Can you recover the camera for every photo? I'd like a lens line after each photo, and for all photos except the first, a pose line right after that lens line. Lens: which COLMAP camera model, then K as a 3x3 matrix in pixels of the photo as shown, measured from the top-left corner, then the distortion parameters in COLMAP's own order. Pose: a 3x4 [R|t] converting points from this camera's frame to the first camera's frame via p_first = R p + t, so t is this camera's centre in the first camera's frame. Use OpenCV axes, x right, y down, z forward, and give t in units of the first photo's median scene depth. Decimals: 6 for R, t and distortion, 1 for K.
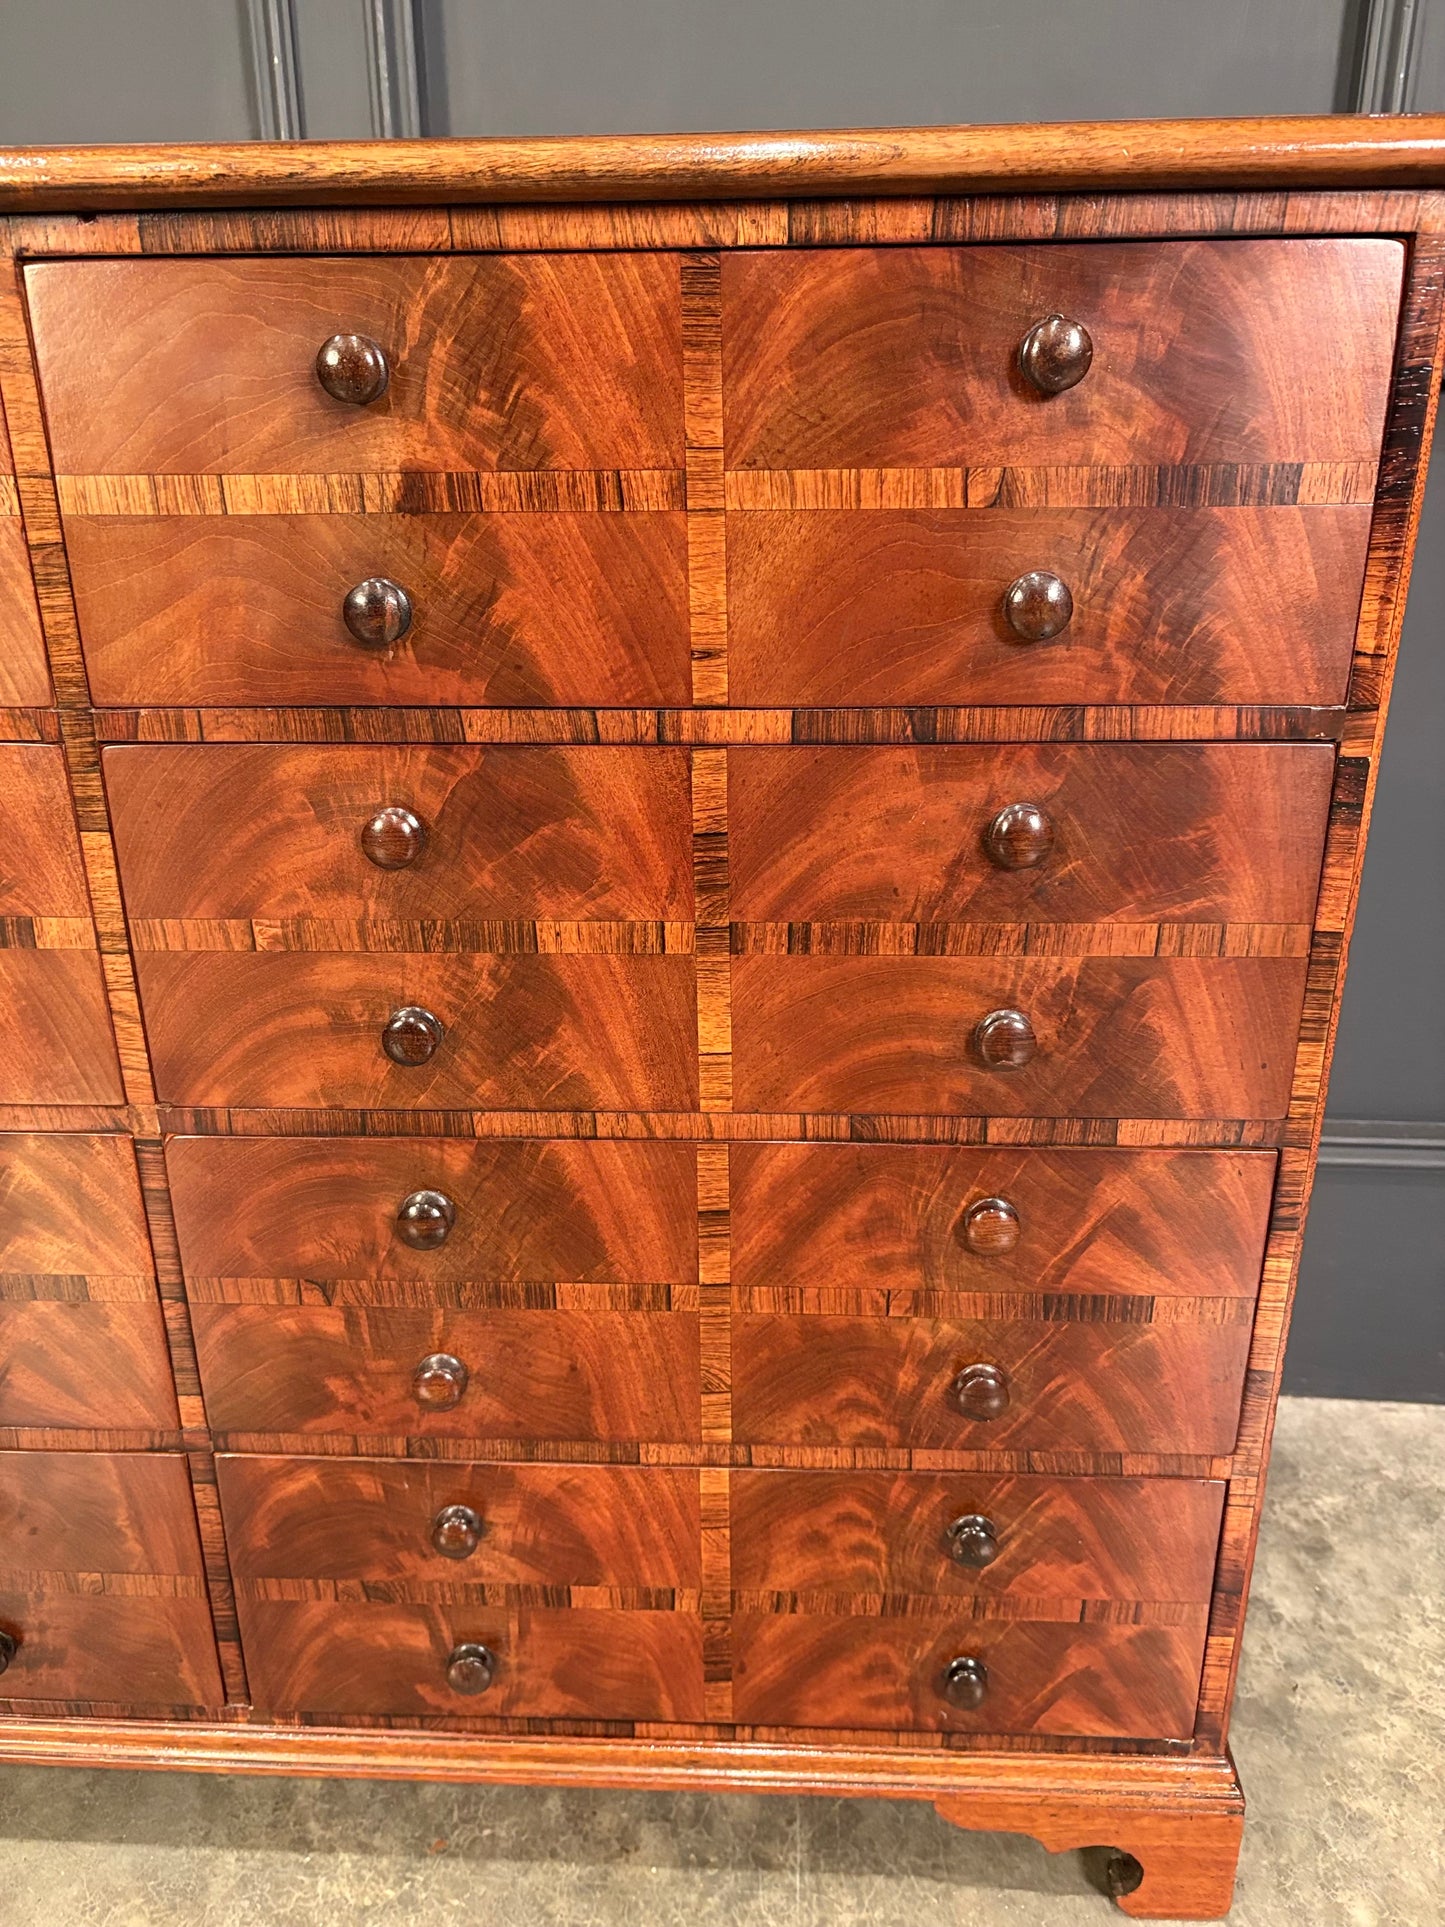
lens RADIAL K [[1426.3, 0, 754.7], [0, 1426.3, 982.4], [0, 0, 1]] dist [0.012730, 0.006182]
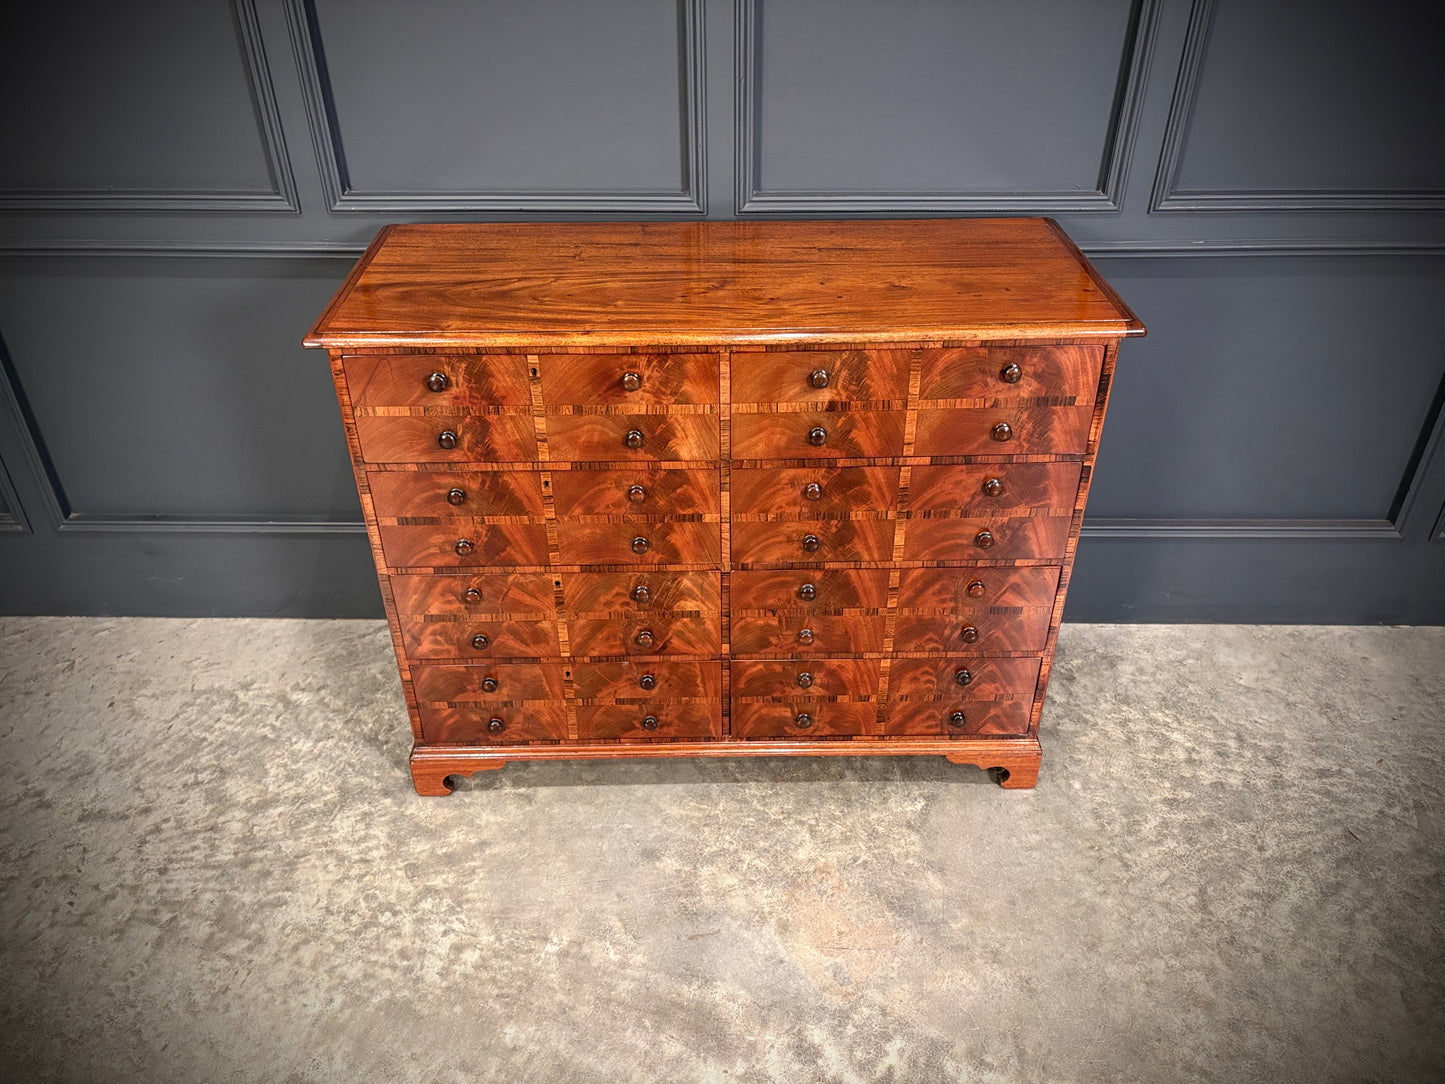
lens RADIAL K [[1069.5, 0, 721.0], [0, 1069.5, 536.3], [0, 0, 1]] dist [0.012730, 0.006182]
pose [[0.998971, -0.031609, 0.032518, -0.532581], [0.023687, 0.975162, 0.220222, -0.540043], [-0.038671, -0.219225, 0.974908, -1.462116]]
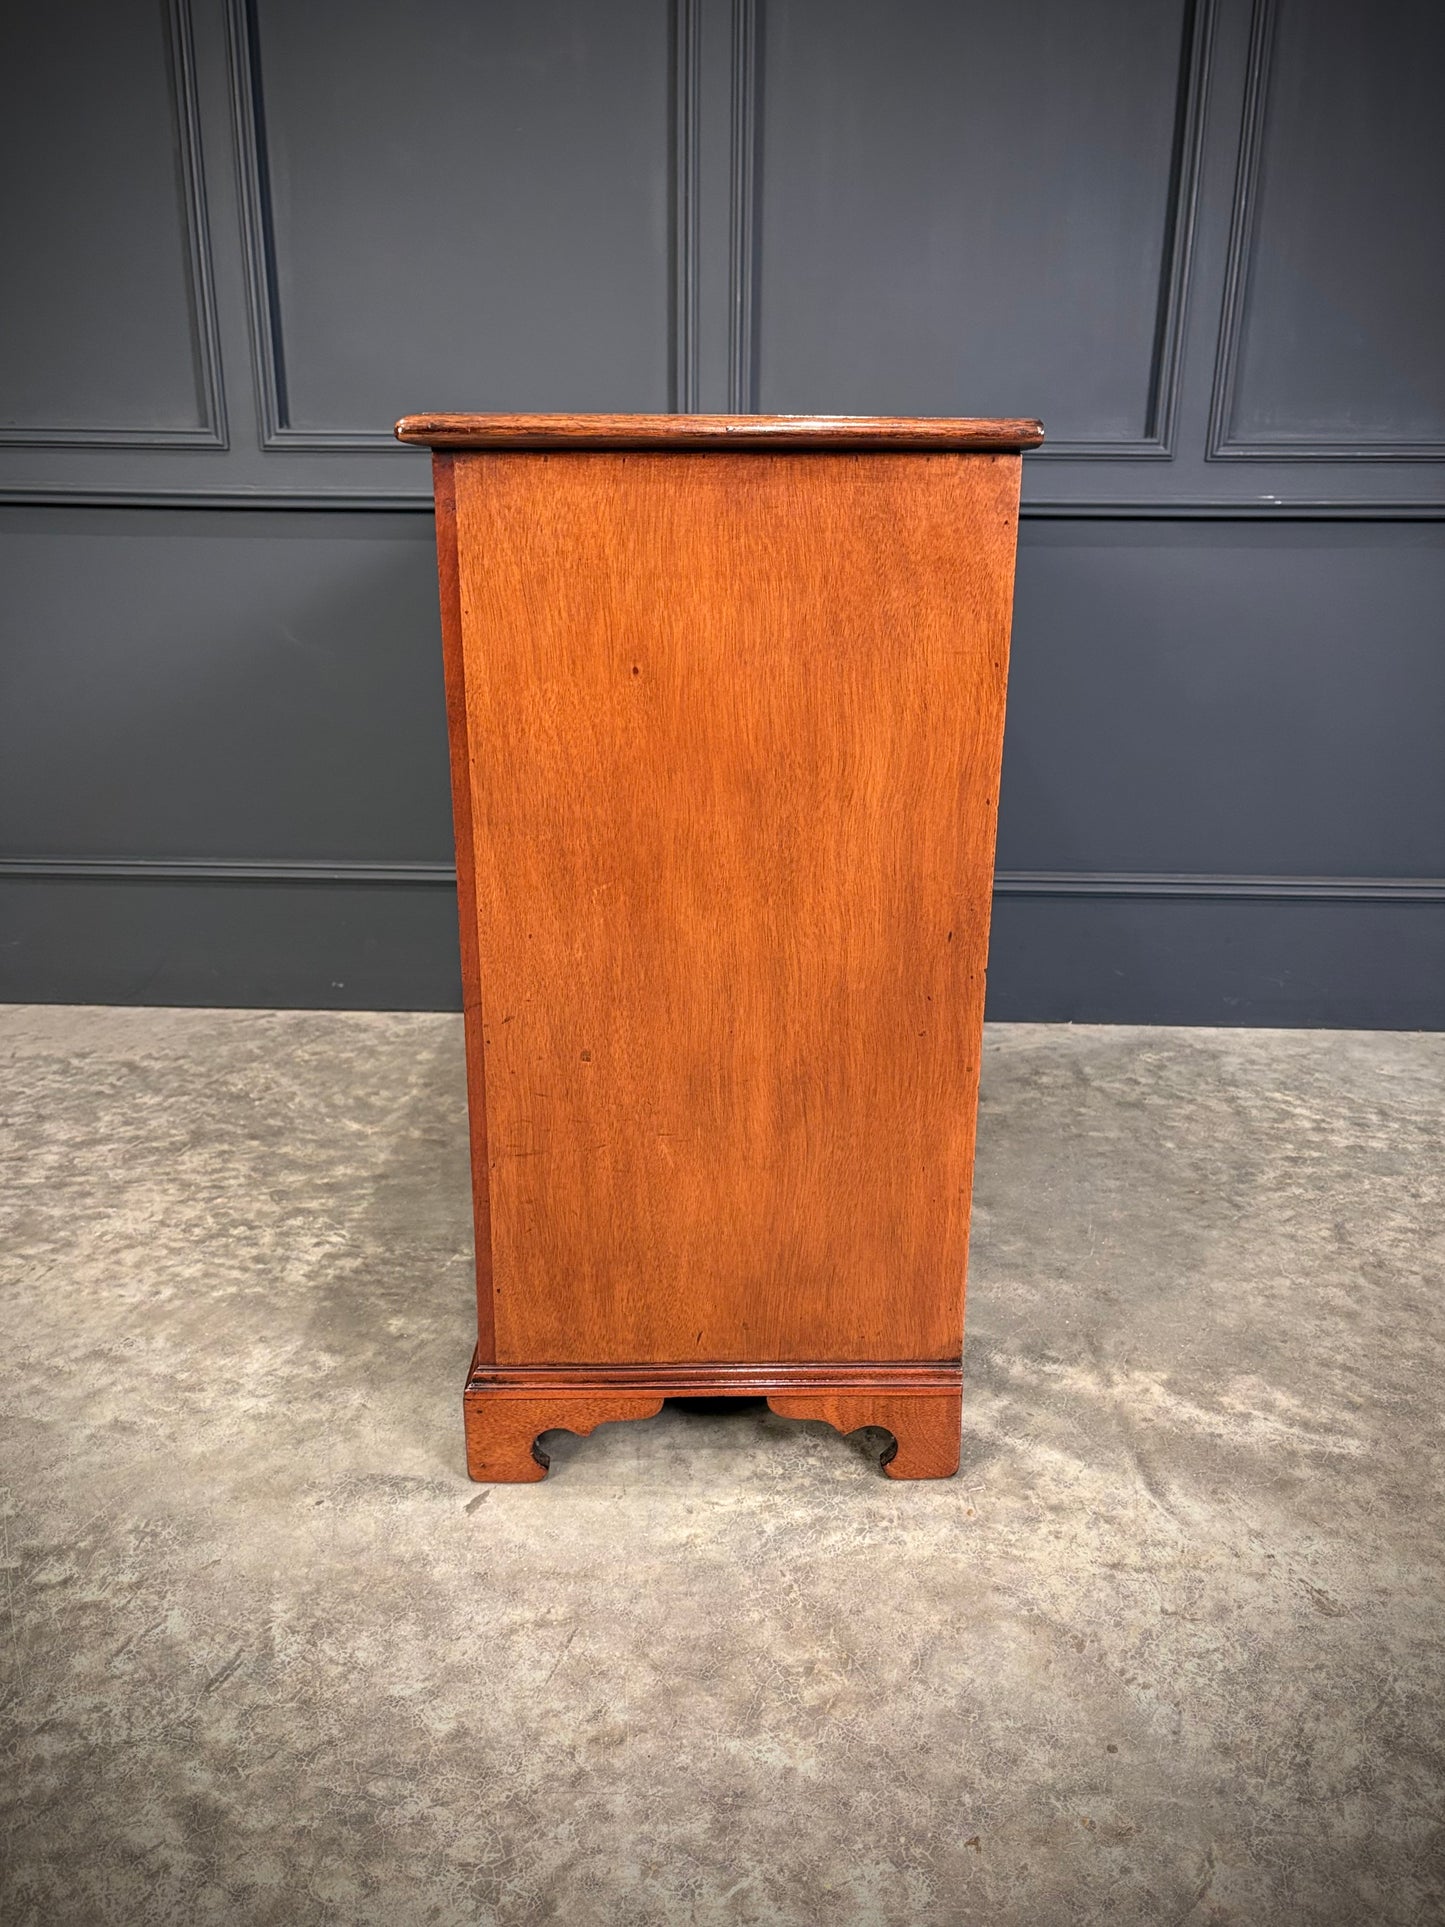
lens RADIAL K [[1426.3, 0, 723.3], [0, 1426.3, 991.9], [0, 0, 1]] dist [0.012730, 0.006182]
pose [[0.999383, -0.003758, 0.034911, -0.507050], [0.005239, 0.999086, -0.042414, 0.618568], [-0.034720, 0.042571, 0.998490, -1.719514]]
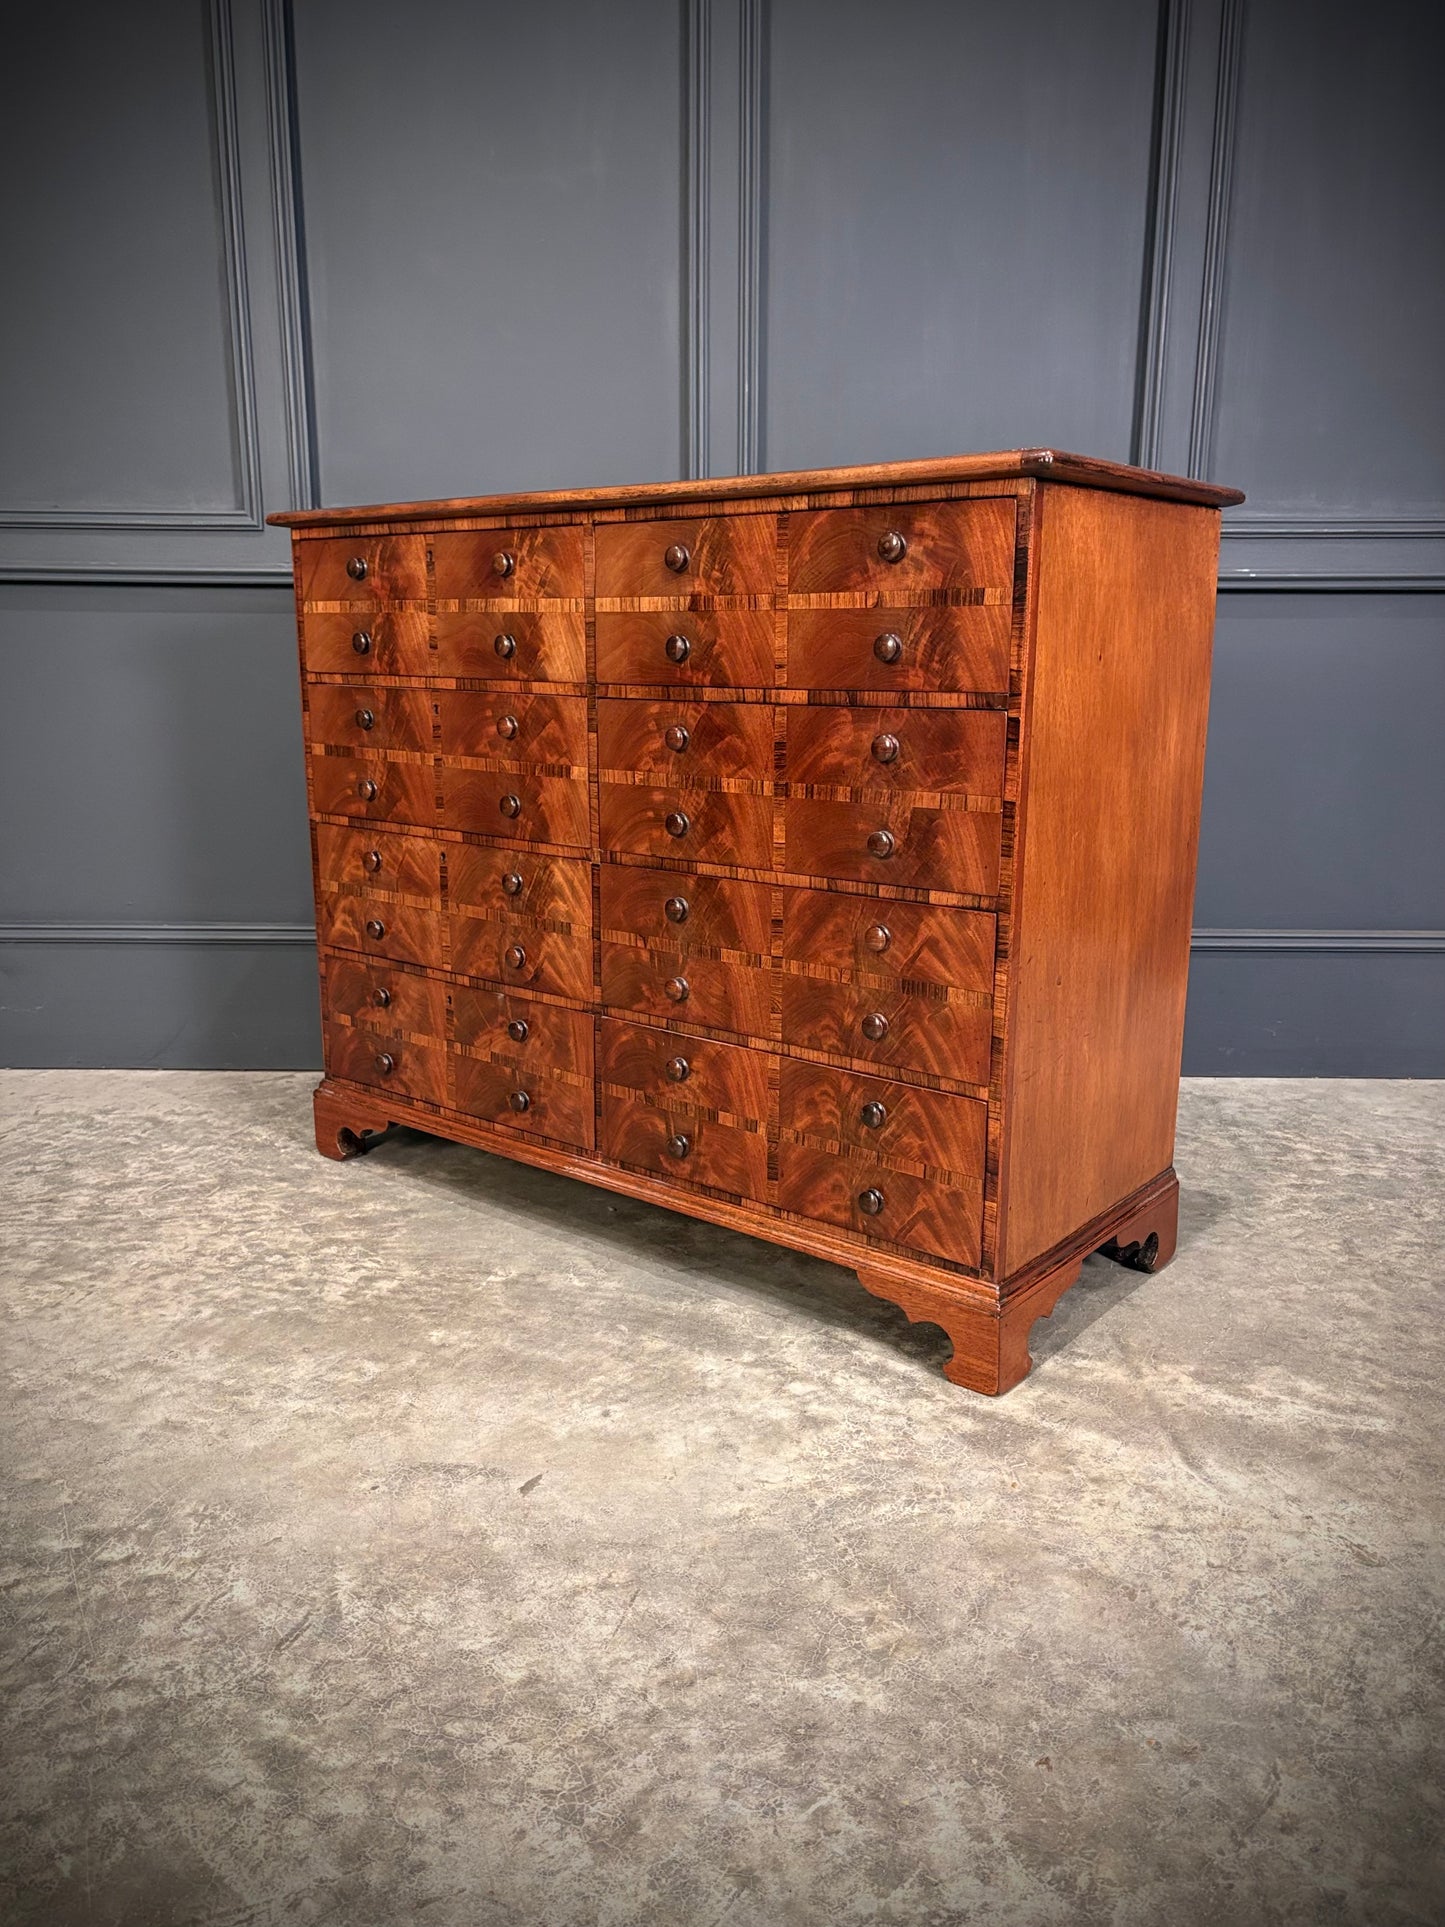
lens RADIAL K [[1426.3, 0, 731.8], [0, 1426.3, 998.7], [0, 0, 1]] dist [0.012730, 0.006182]
pose [[0.998212, -0.010494, 0.058839, -0.606918], [0.018035, 0.991463, -0.129134, 0.819214], [-0.056982, 0.129965, 0.989880, -1.793297]]
